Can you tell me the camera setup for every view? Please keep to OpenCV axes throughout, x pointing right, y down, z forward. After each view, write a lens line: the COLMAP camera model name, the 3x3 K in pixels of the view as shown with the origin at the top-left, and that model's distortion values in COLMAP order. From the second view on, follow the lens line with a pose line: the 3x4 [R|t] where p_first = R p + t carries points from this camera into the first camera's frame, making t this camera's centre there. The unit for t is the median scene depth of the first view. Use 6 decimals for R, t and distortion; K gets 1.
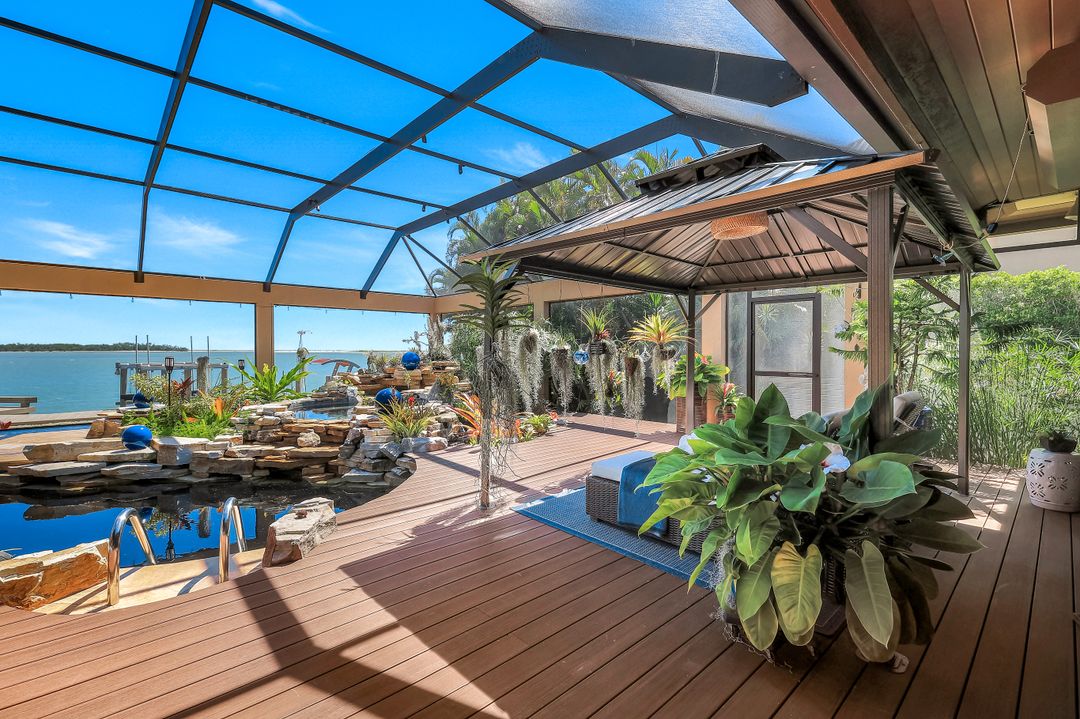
lens RADIAL K [[477.7, 0, 540.2], [0, 477.7, 359.9], [0, 0, 1]] dist [0.002317, 0.000881]
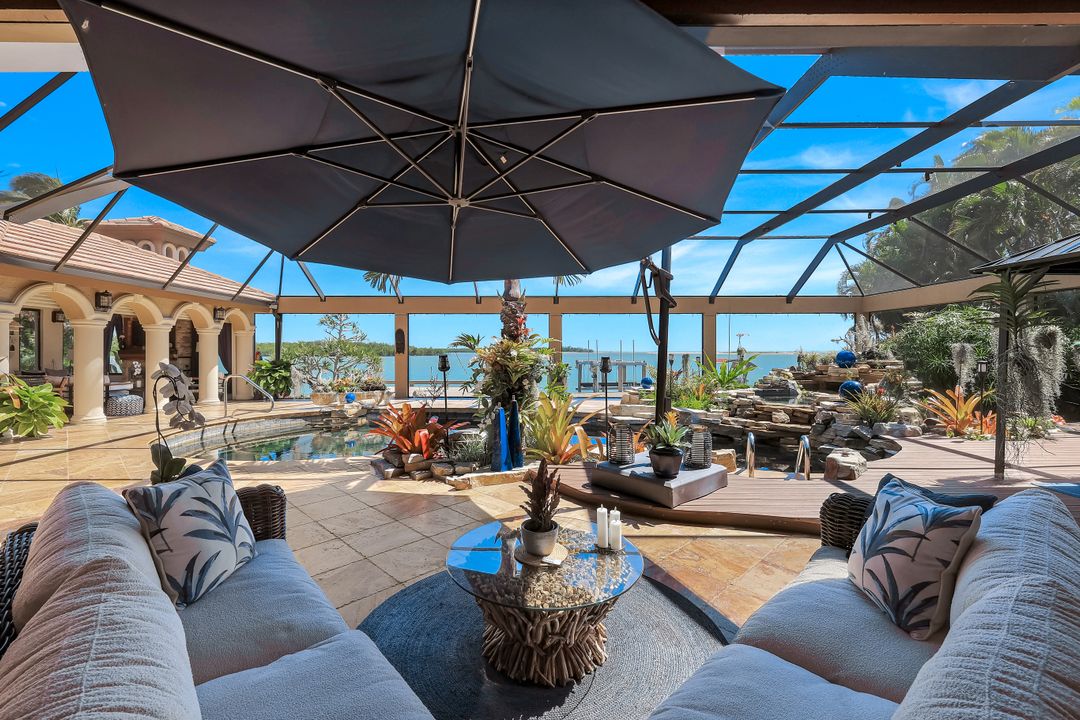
lens RADIAL K [[477.7, 0, 543.1], [0, 477.7, 350.5], [0, 0, 1]] dist [0.002317, 0.000881]
pose [[0.742081, -0.002013, -0.670307, -0.086756], [-0.013390, 0.999751, -0.017826, 0.015581], [0.670177, 0.022204, 0.741869, -0.345705]]
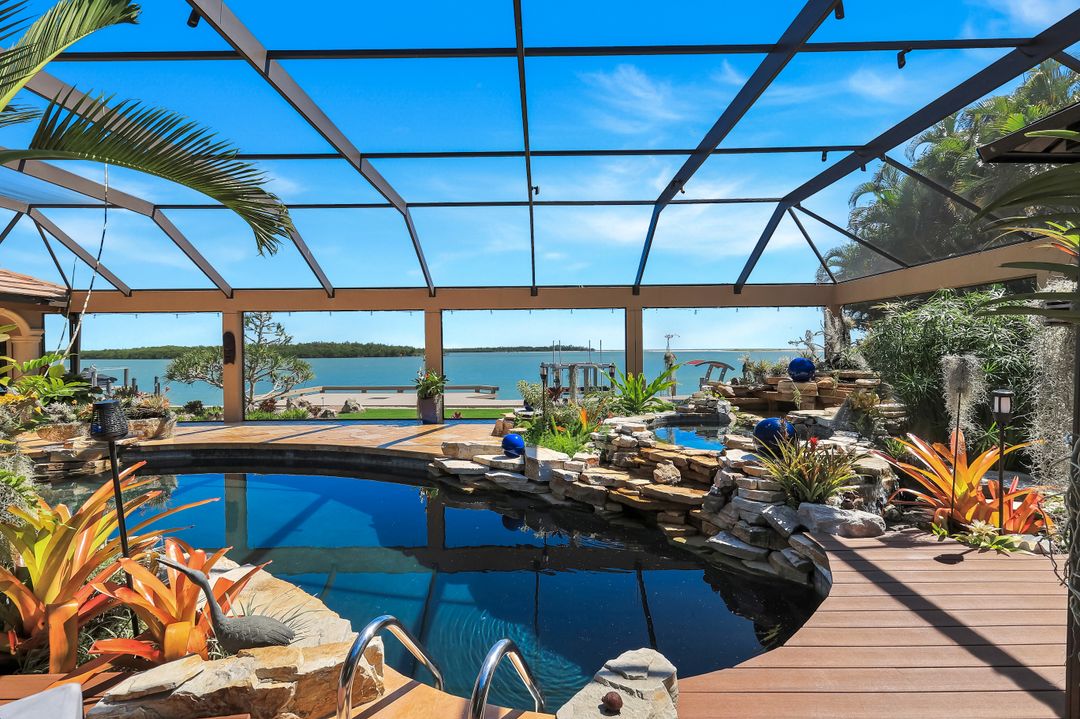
lens RADIAL K [[477.7, 0, 541.8], [0, 477.7, 352.6], [0, 0, 1]] dist [0.002317, 0.000881]
pose [[0.735266, -0.003764, -0.677768, -0.090487], [-0.005327, 0.999922, -0.011332, -0.021347], [0.677758, 0.011943, 0.735188, 0.250381]]
